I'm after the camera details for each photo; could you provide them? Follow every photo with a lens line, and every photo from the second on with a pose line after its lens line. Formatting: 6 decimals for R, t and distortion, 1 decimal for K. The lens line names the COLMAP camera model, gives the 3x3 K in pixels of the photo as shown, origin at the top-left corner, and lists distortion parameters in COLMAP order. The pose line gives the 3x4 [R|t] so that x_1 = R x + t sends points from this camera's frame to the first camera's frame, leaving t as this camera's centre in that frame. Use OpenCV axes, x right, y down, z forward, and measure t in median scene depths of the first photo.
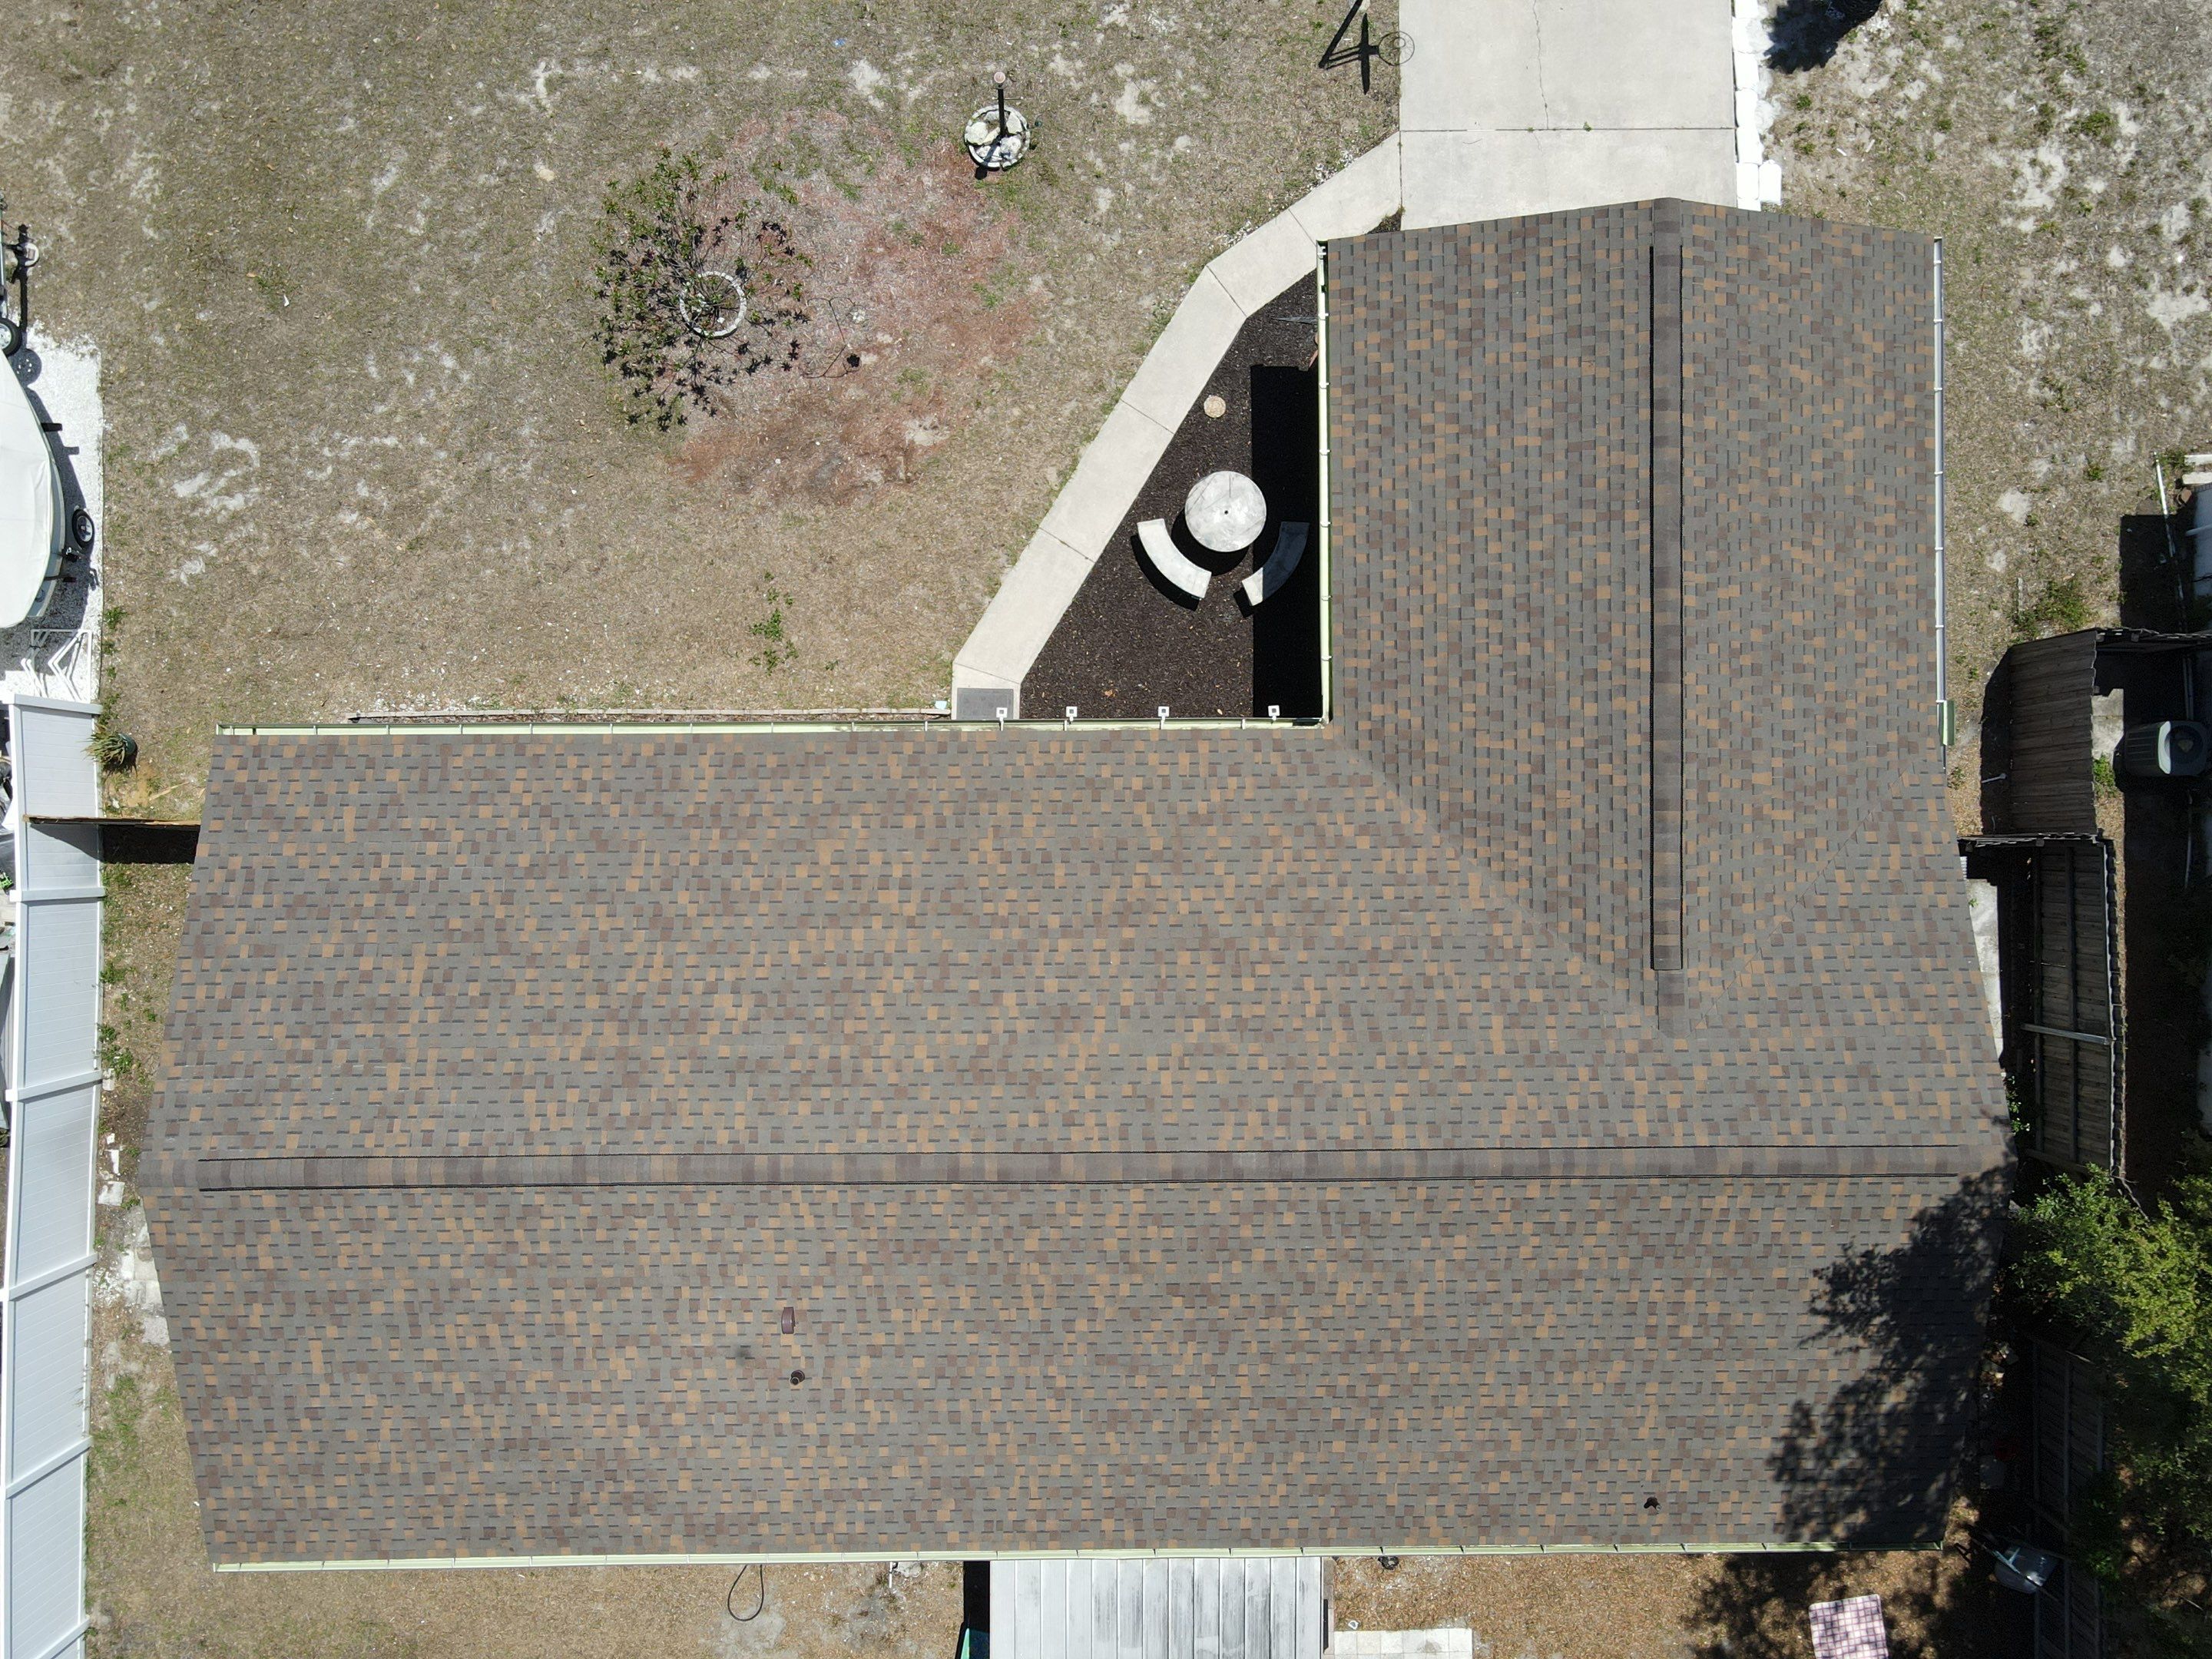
lens RADIAL K [[1594.7, 0, 1105.3], [0, 1594.7, 796.8], [0, 0, 1]] dist [-0.000072, 0.002967]
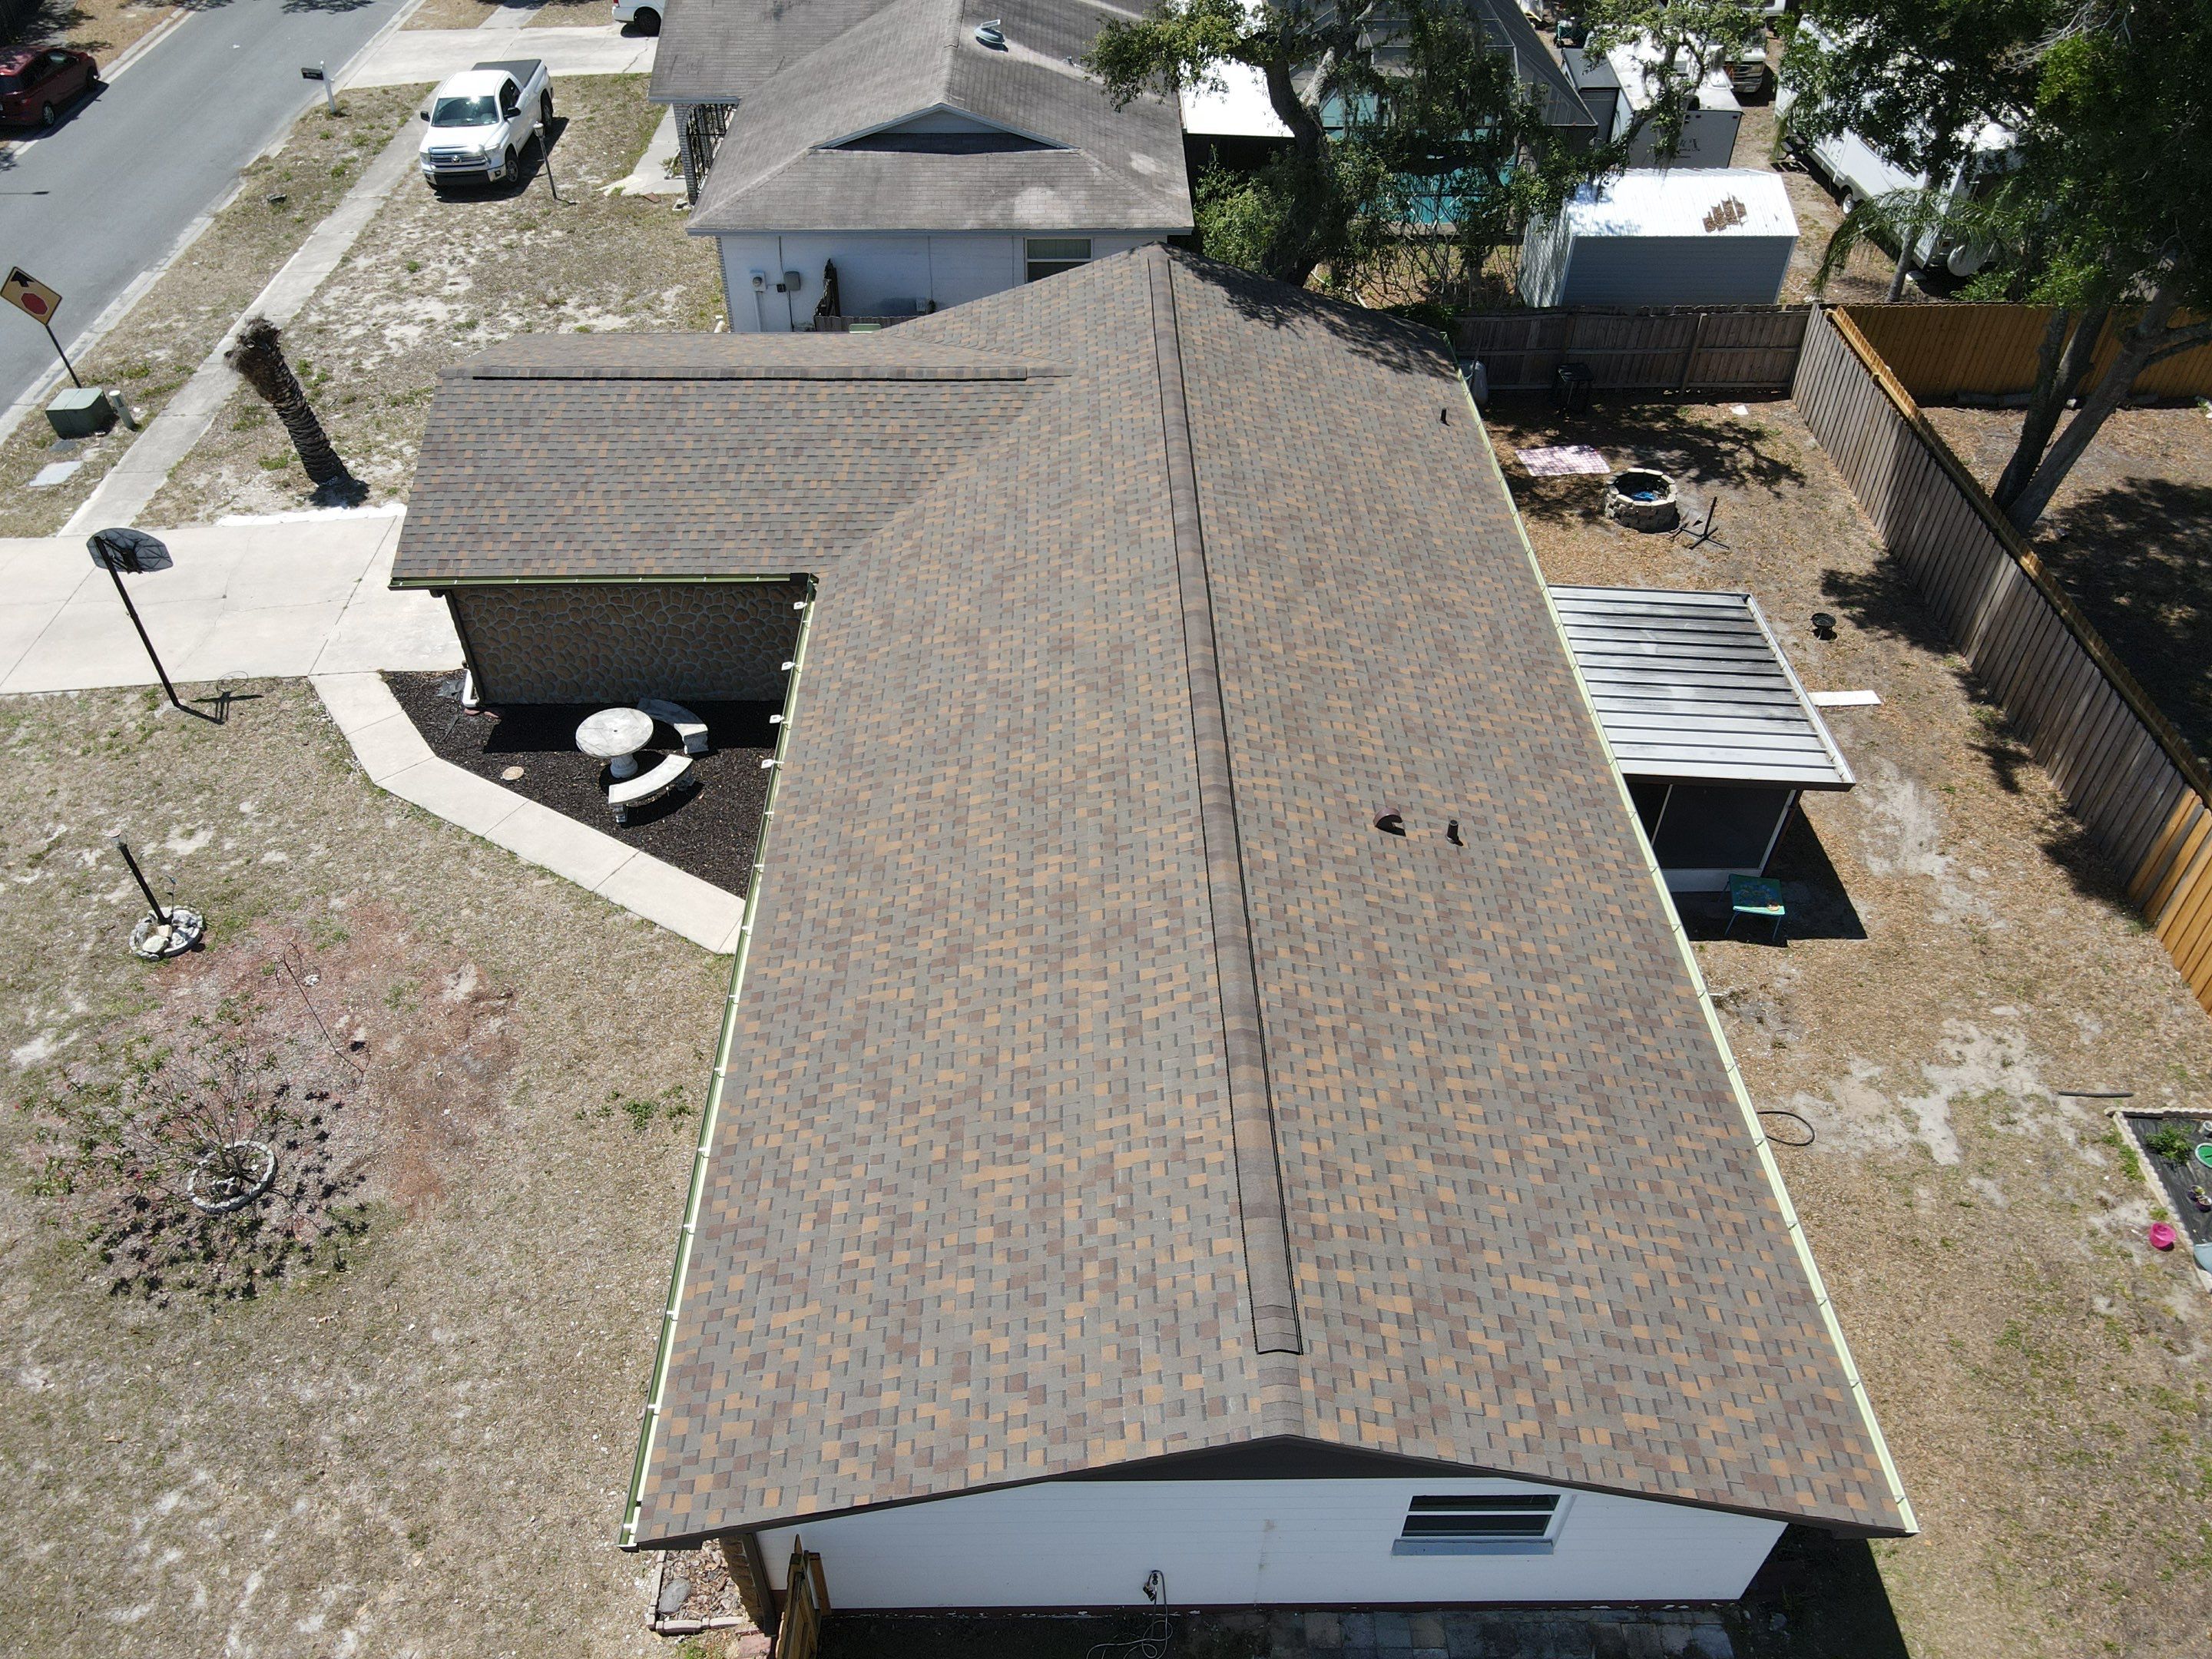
lens RADIAL K [[1578.6, 0, 1061.9], [0, 1578.6, 818.9], [0, 0, 1]] dist [0.013881, -0.000425]
pose [[0.001653, -0.694474, 0.719516, -0.802846], [0.999943, 0.008737, 0.006135, 0.126043], [-0.010547, 0.719465, 0.694449, 0.340860]]
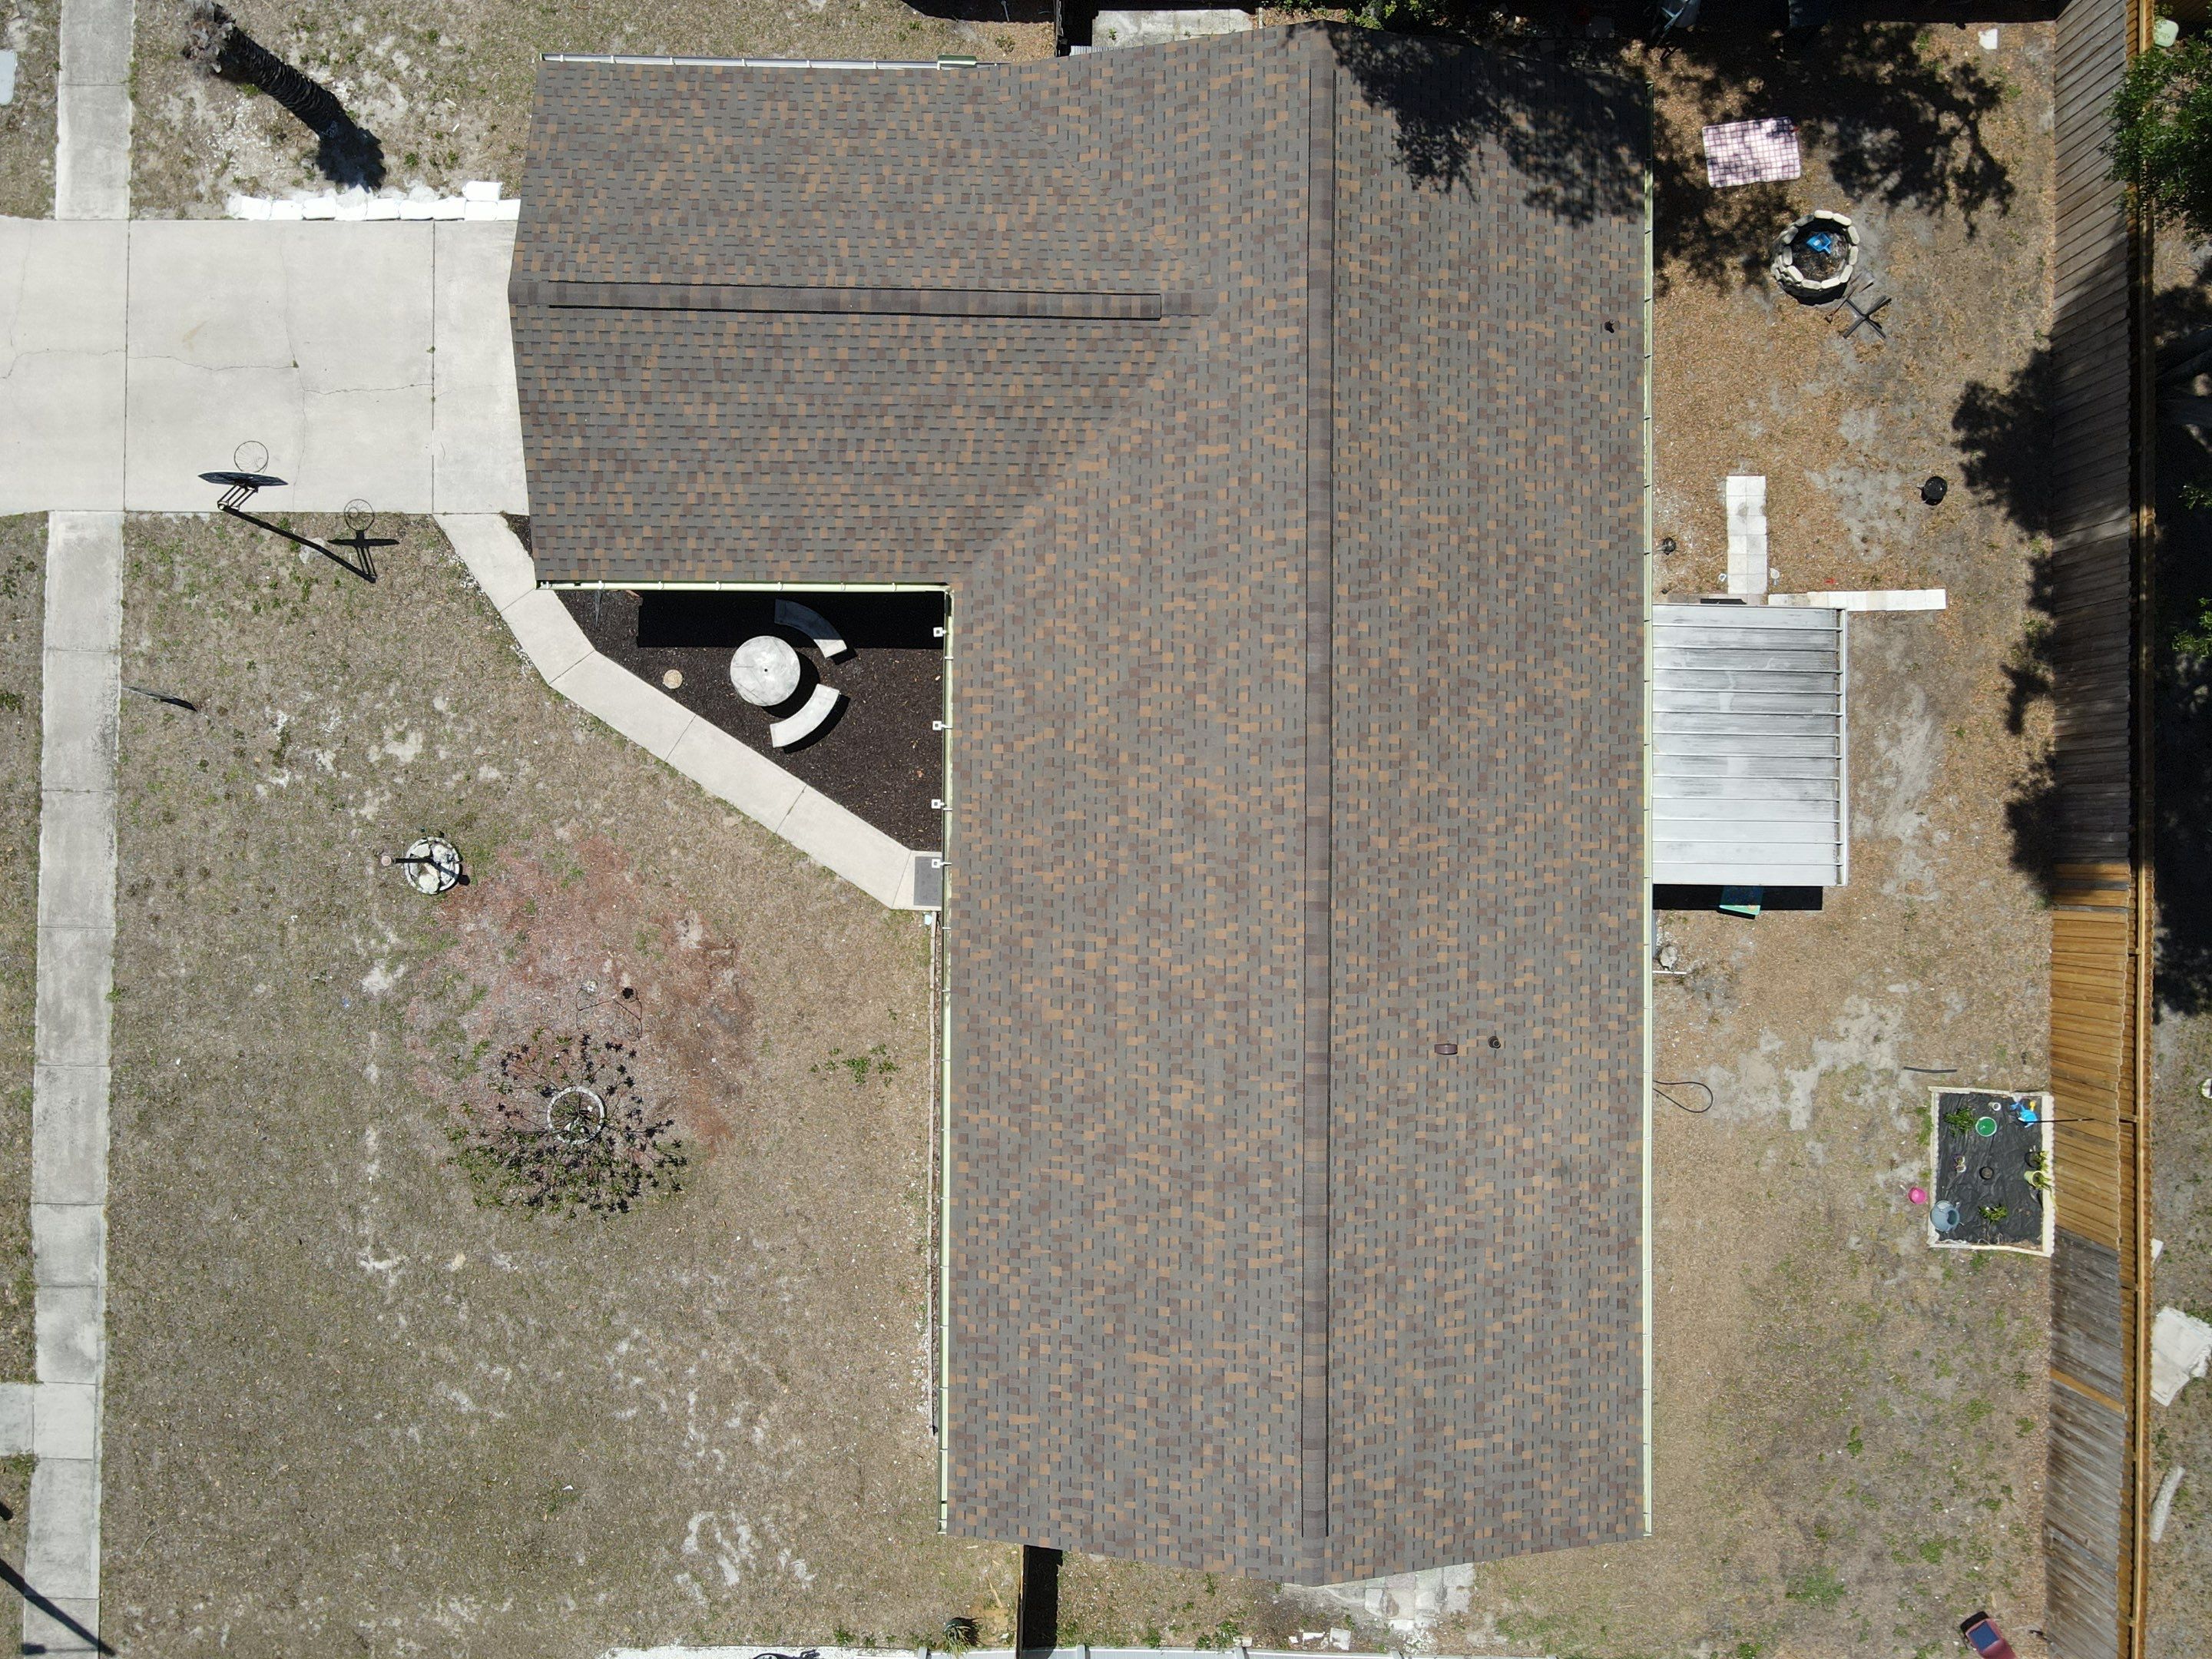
lens RADIAL K [[1596.1, 0, 1053.9], [0, 1596.1, 777.2], [0, 0, 1]] dist [-0.000114, 0.003745]
pose [[0.013475, -0.999859, 0.010009, -0.011477], [0.999697, 0.013678, 0.020488, 0.008444], [-0.020623, 0.009730, 0.999740, -0.177867]]
